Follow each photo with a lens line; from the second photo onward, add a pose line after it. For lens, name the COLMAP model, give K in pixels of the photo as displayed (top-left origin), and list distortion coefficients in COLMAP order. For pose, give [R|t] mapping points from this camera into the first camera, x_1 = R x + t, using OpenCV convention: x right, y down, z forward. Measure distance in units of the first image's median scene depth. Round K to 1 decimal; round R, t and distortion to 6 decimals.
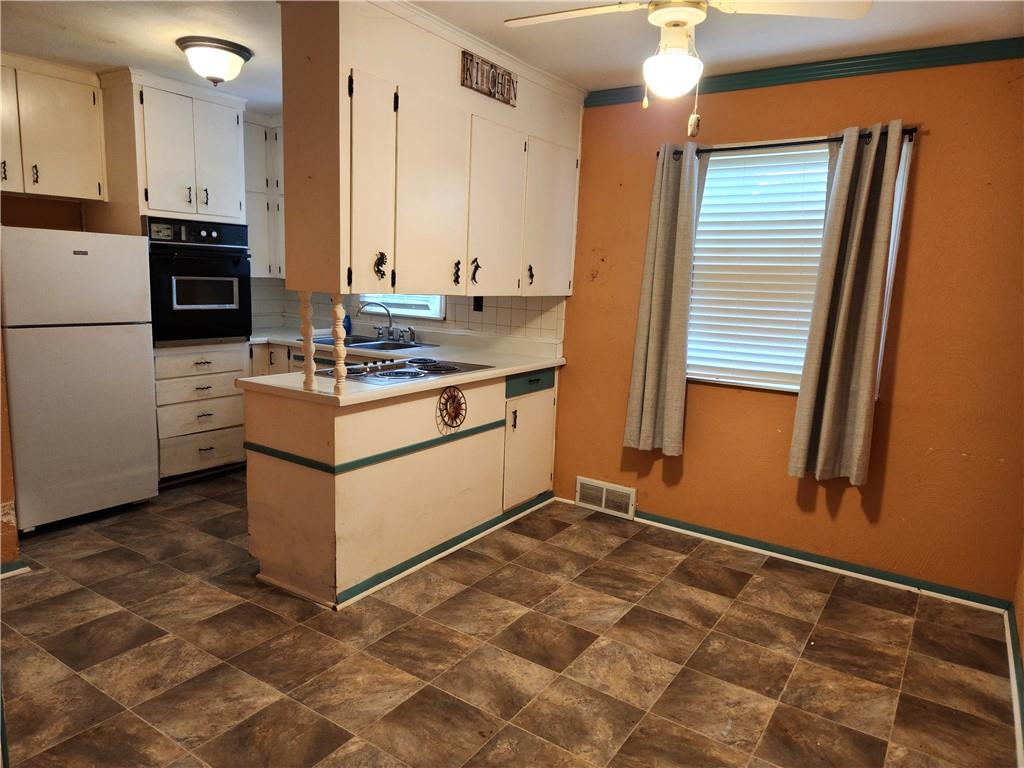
lens RADIAL K [[680.7, 0, 510.7], [0, 680.7, 390.6], [0, 0, 1]] dist [0.078666, -0.066148]
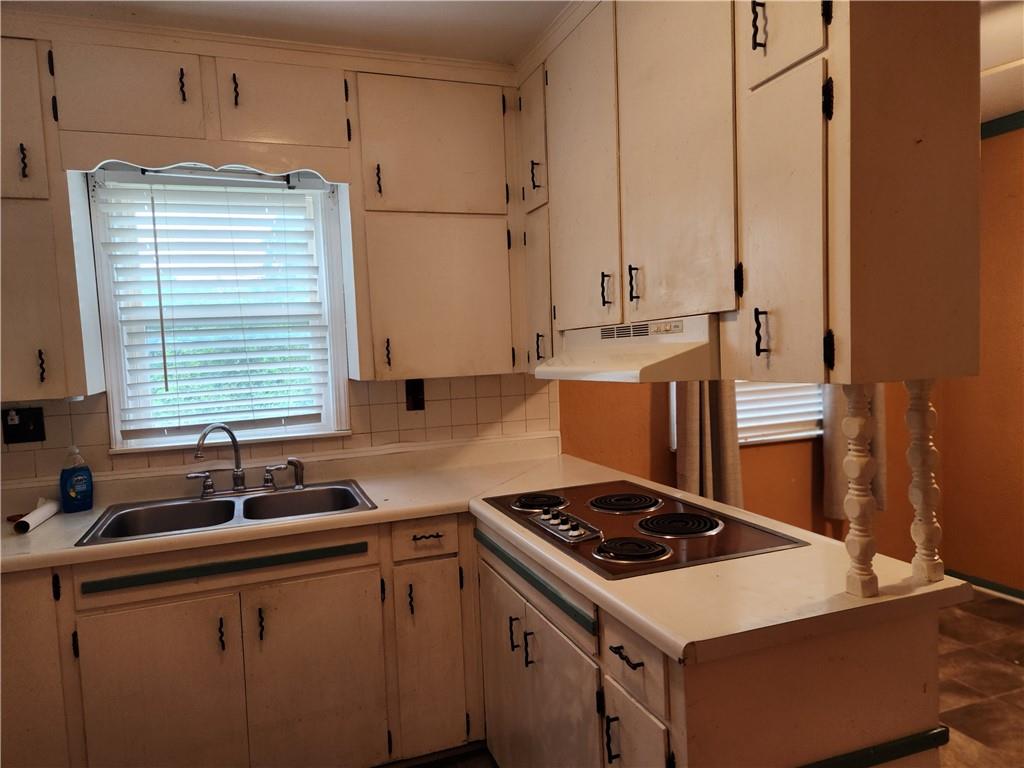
lens RADIAL K [[680.7, 0, 510.7], [0, 680.7, 390.6], [0, 0, 1]] dist [0.078666, -0.066148]
pose [[0.581813, -0.111273, 0.805675, -0.511966], [0.204170, 0.978859, -0.012249, -0.112068], [-0.787279, 0.171621, 0.592232, 0.578616]]
